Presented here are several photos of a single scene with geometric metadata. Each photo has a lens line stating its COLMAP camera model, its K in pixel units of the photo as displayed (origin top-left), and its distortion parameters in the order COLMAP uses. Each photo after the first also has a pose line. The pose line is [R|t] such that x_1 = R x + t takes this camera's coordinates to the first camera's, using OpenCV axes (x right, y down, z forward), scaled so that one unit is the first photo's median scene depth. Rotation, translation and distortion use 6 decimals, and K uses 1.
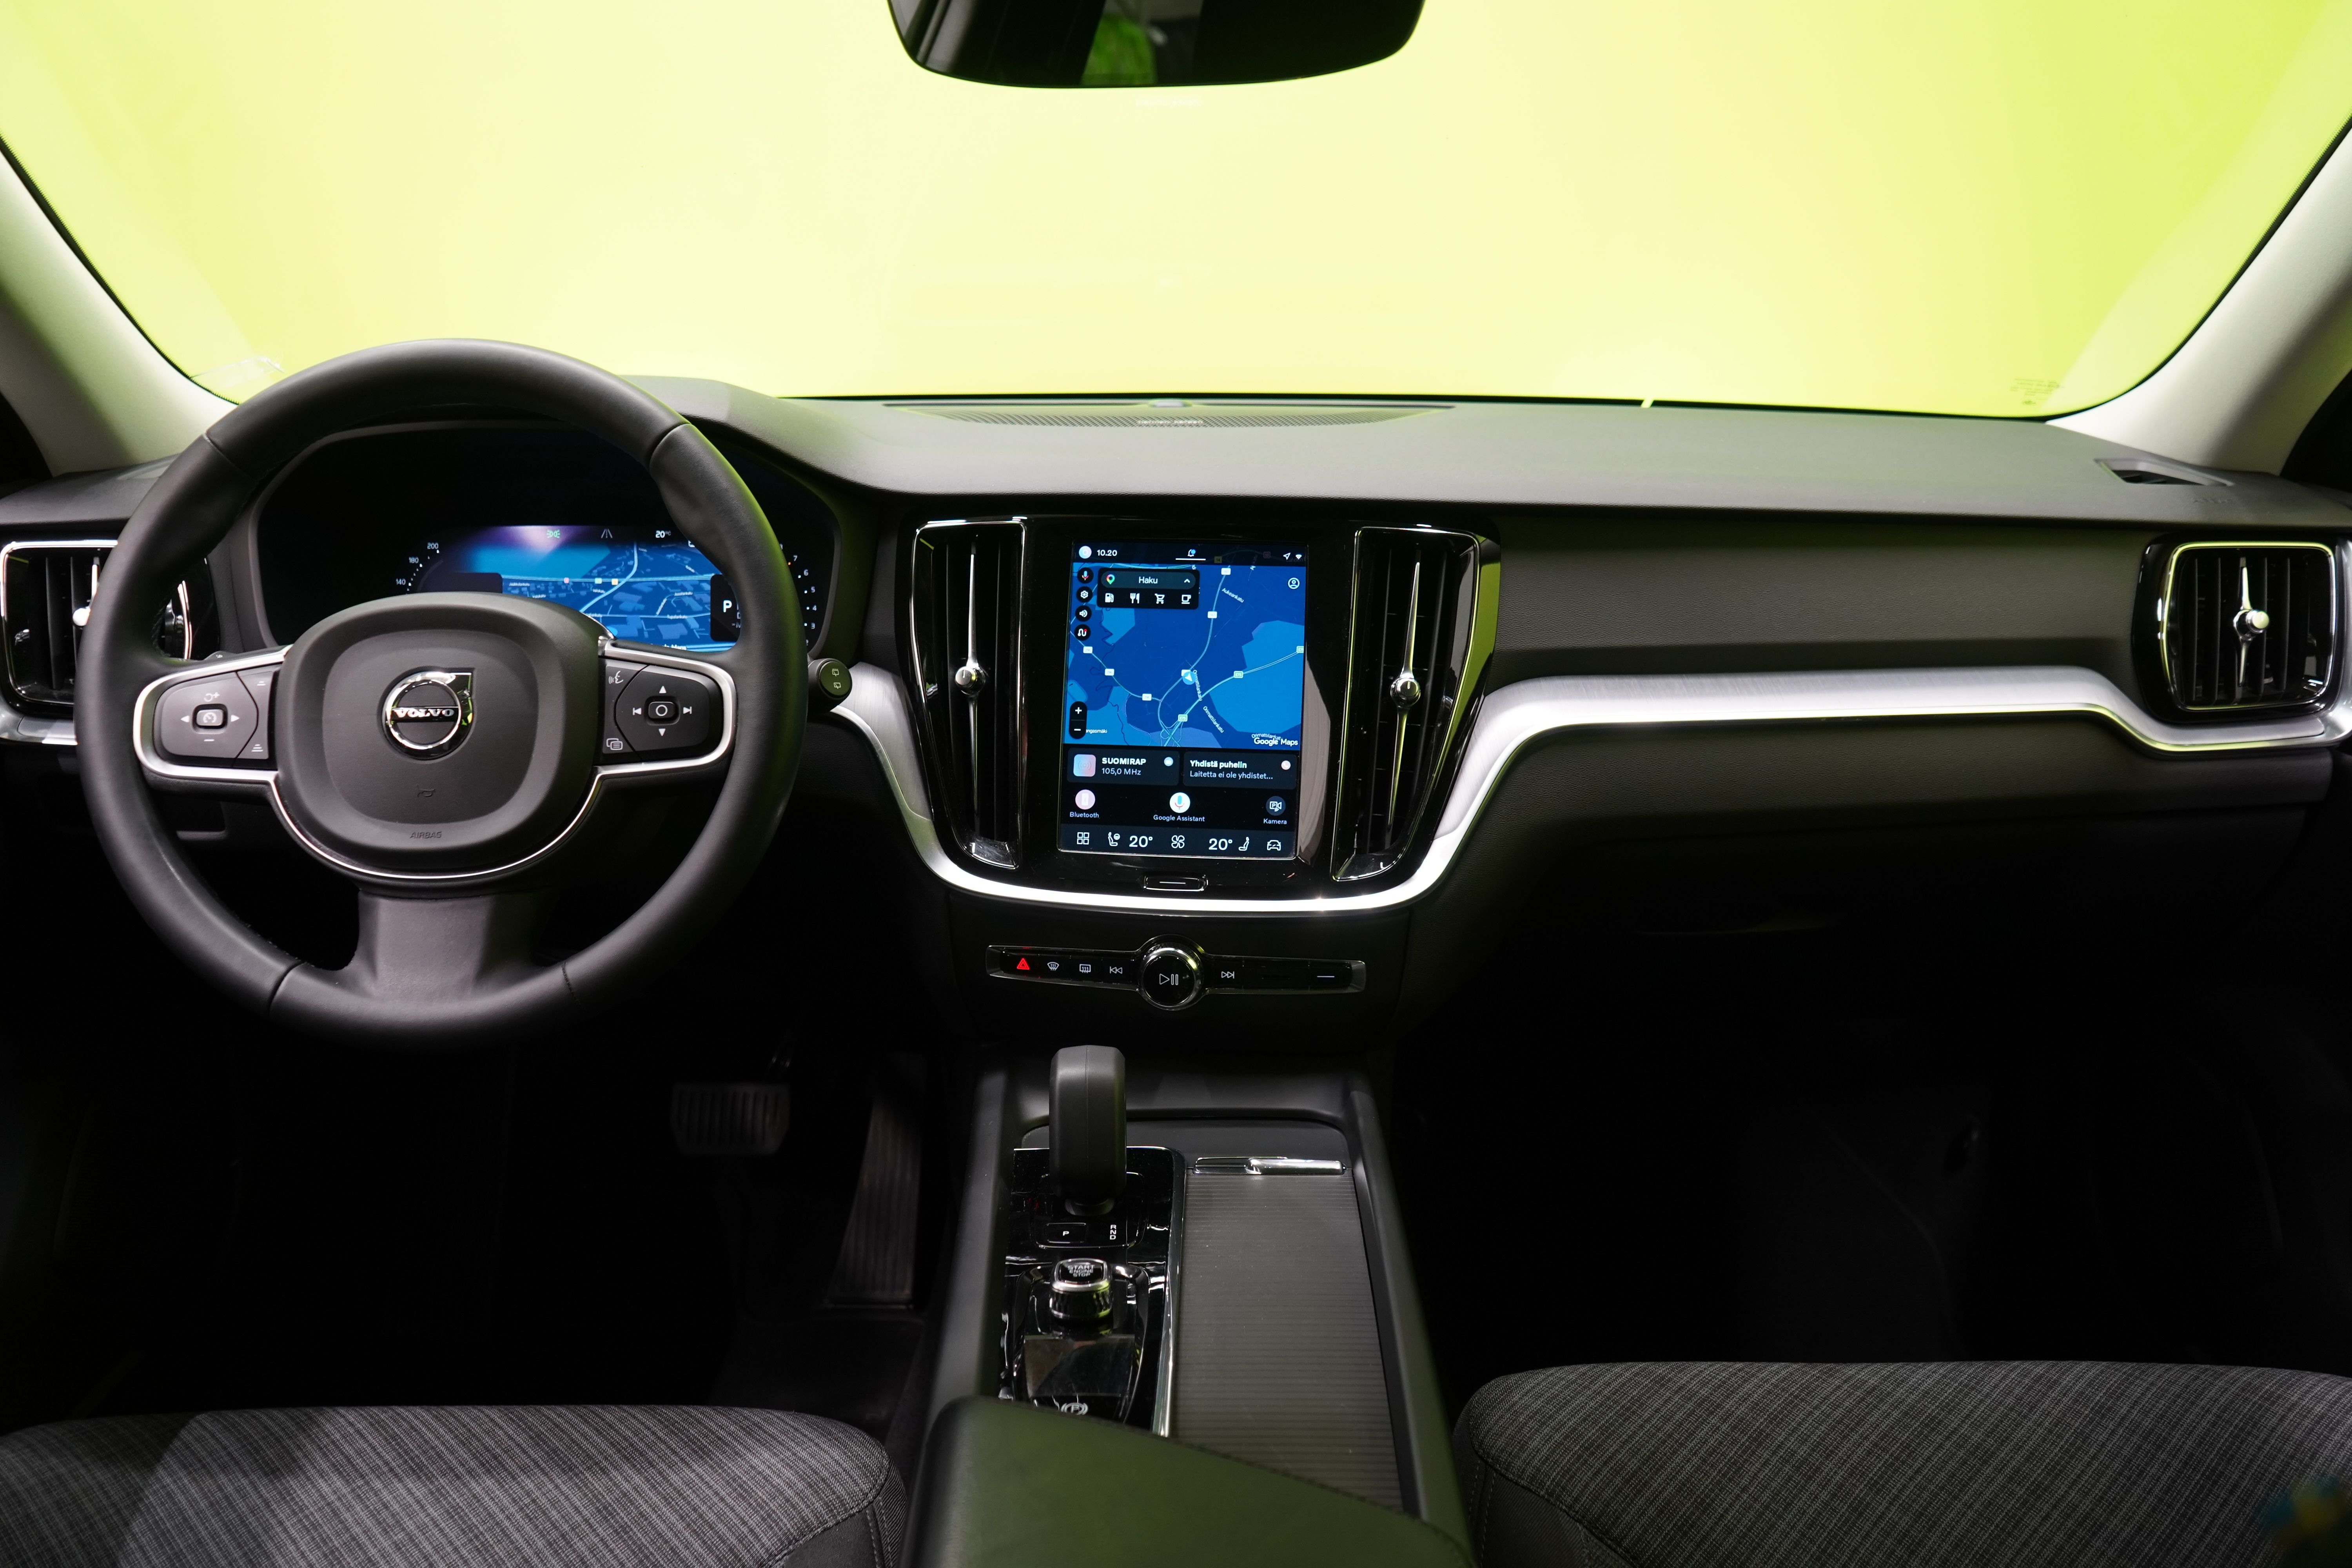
lens RADIAL K [[1830.9, 0, 1176.0], [0, 1830.9, 784.0], [0, 0, 1]] dist [-0.027773, -0.001987]
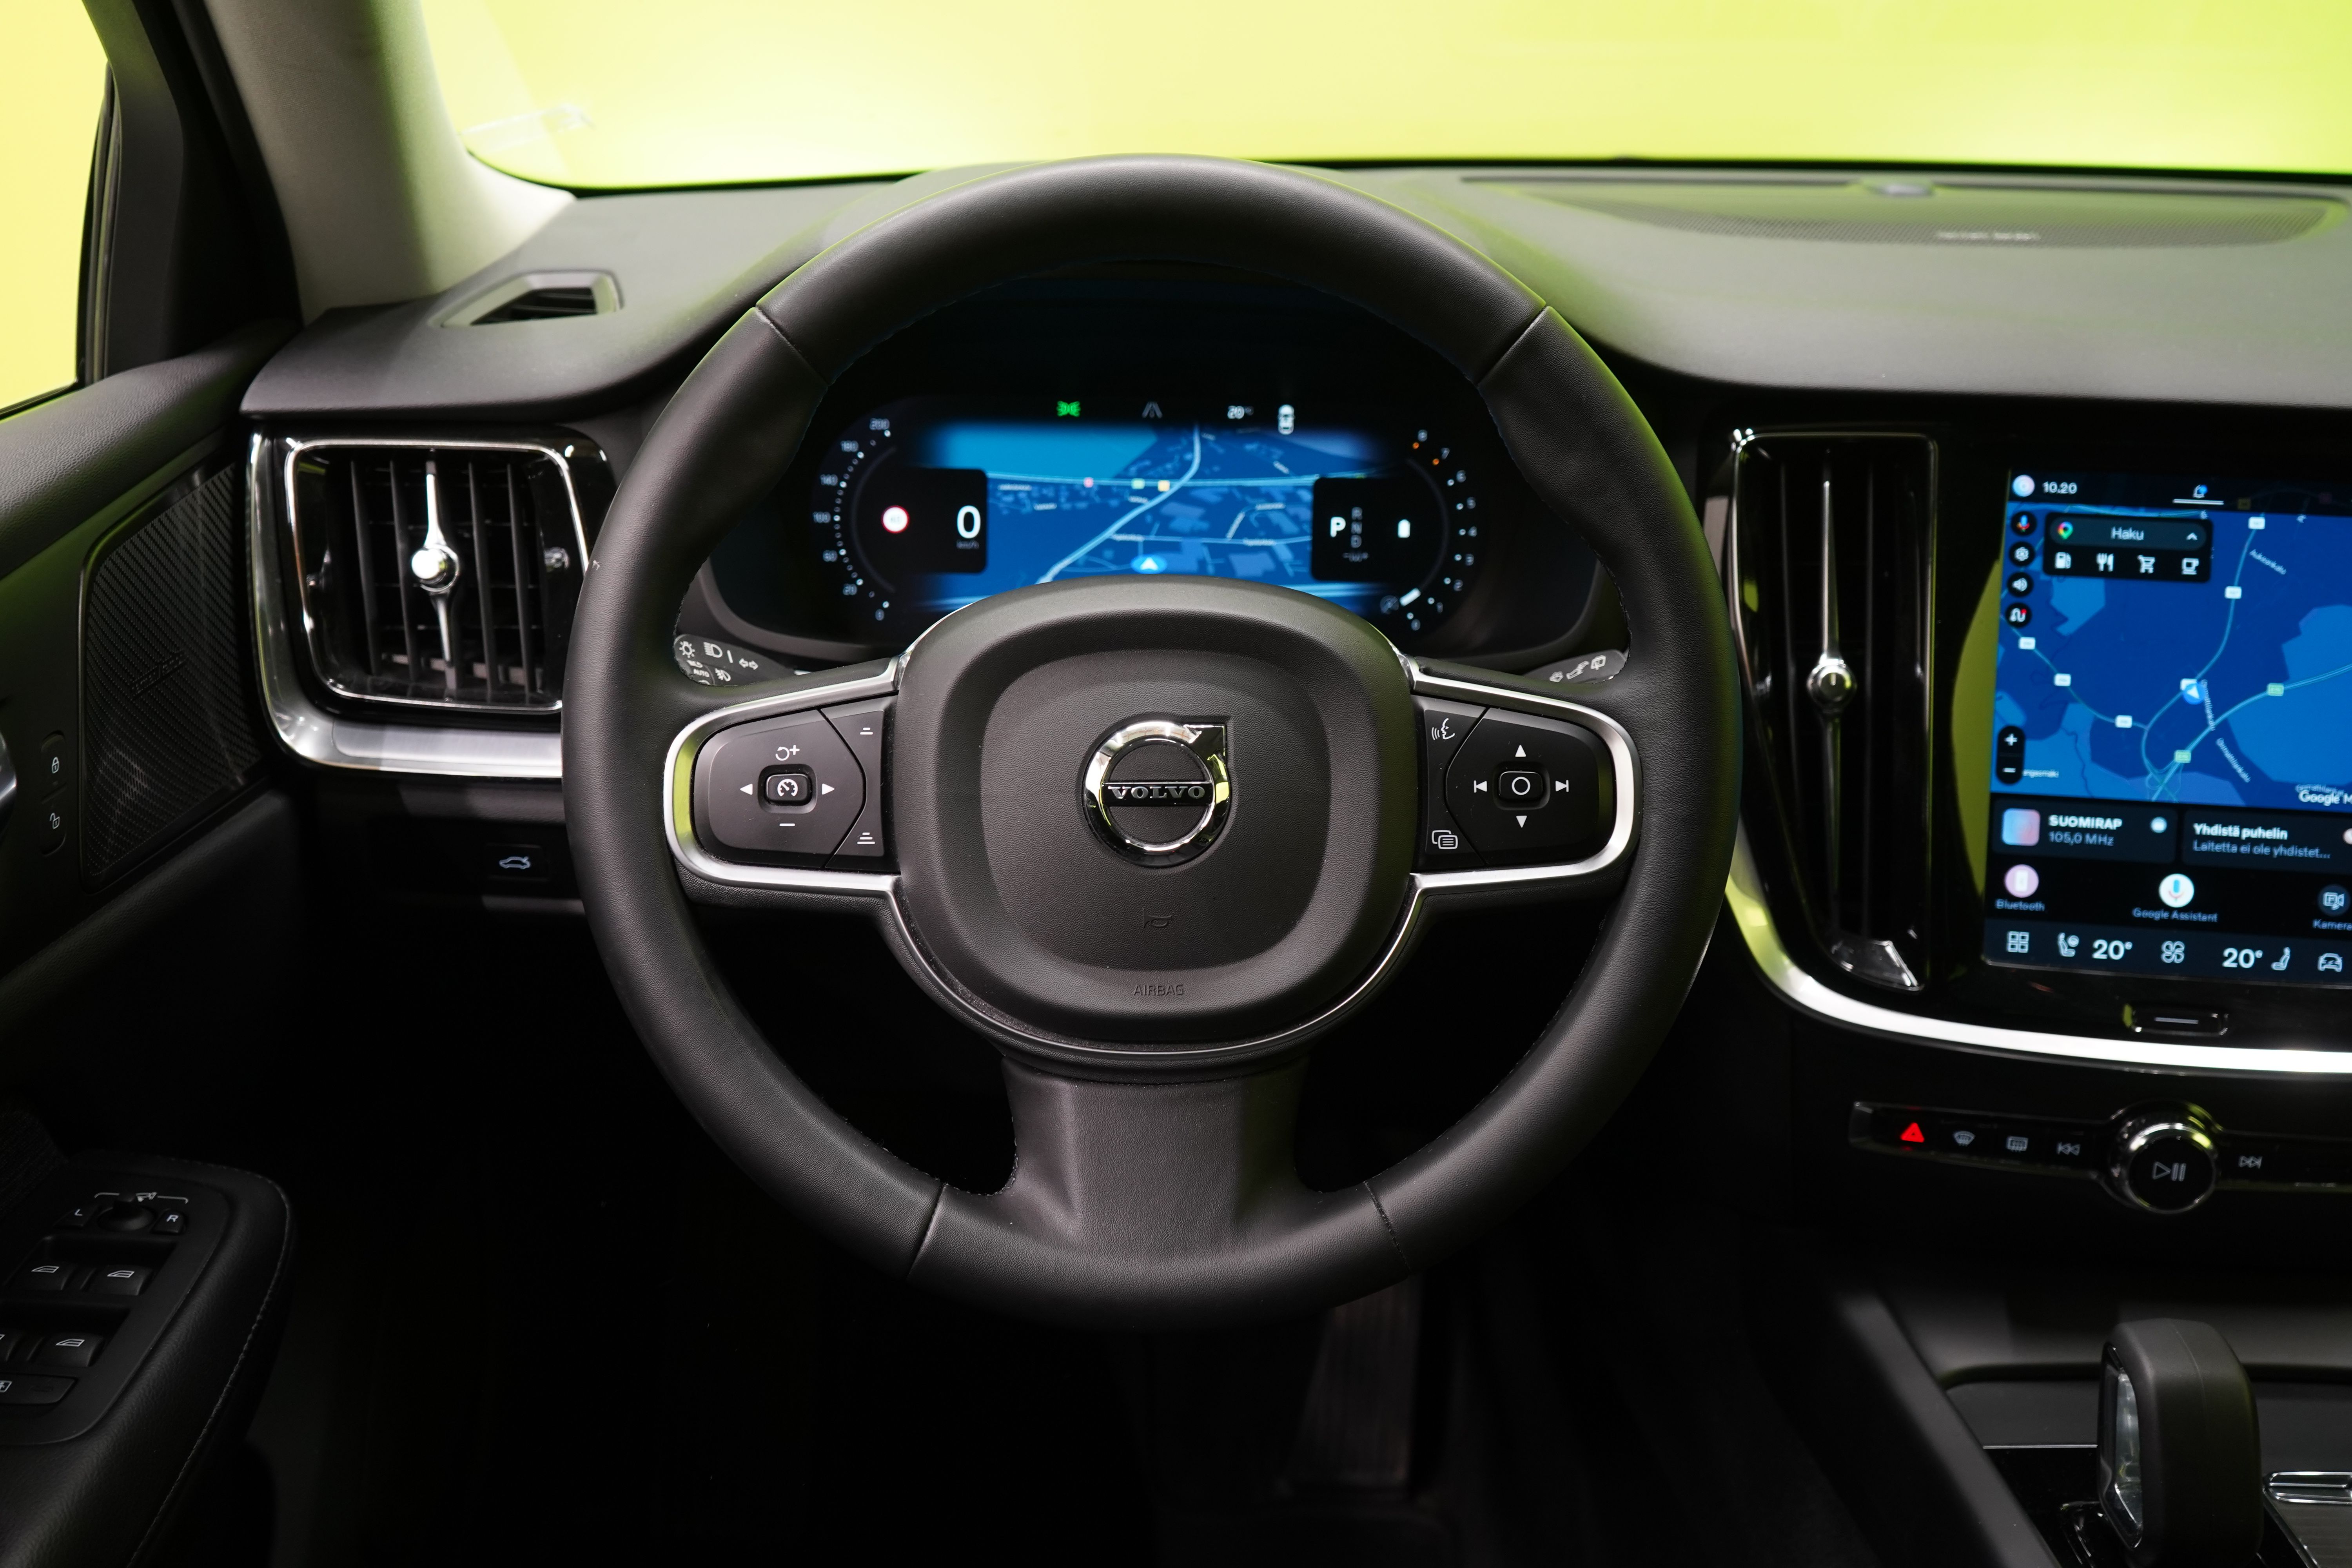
lens RADIAL K [[2417.8, 0, 1176.0], [0, 2417.8, 784.0], [0, 0, 1]] dist [-0.000992, 0.003389]
pose [[0.999846, 0.017010, -0.004403, -0.341226], [-0.016501, 0.995113, 0.097359, -0.102367], [0.006038, -0.097271, 0.995240, 0.163014]]
